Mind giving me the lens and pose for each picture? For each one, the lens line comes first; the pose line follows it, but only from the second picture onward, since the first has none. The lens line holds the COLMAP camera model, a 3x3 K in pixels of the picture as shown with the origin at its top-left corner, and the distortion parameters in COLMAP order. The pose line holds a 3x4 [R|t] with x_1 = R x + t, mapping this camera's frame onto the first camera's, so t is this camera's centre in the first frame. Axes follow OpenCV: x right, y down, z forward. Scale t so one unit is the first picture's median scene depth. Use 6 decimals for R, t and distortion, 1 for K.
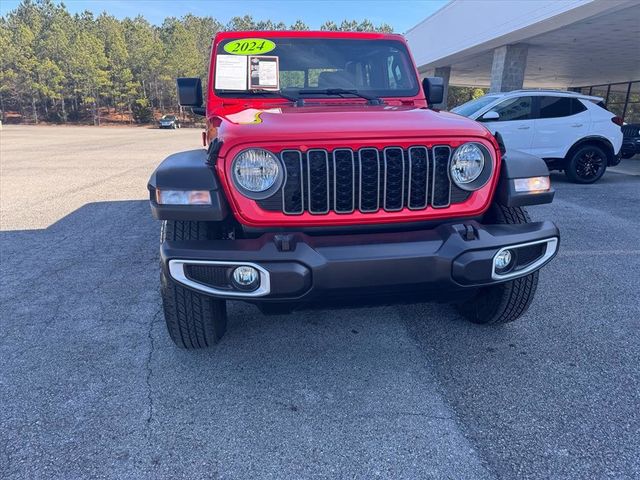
lens RADIAL K [[451.9, 0, 315.0], [0, 451.9, 238.4], [0, 0, 1]] dist [0.033290, -0.068510]
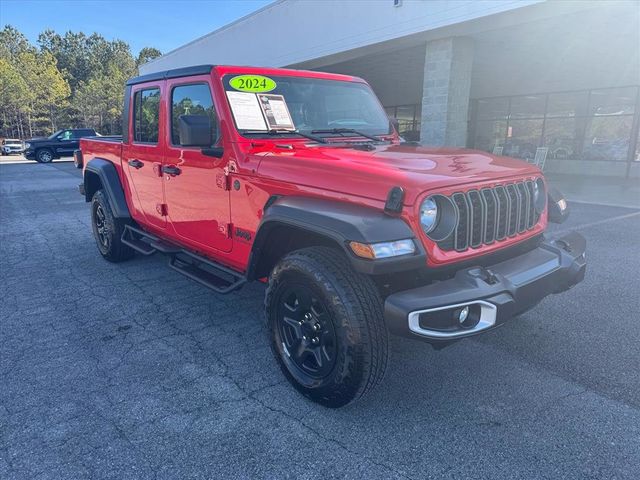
lens RADIAL K [[449.1, 0, 322.7], [0, 449.1, 241.5], [0, 0, 1]] dist [0.051138, -0.061076]
pose [[0.856653, -0.125172, 0.500478, -0.546212], [0.141796, 0.989884, 0.004868, -0.080063], [-0.496024, 0.066795, 0.865736, 0.130285]]
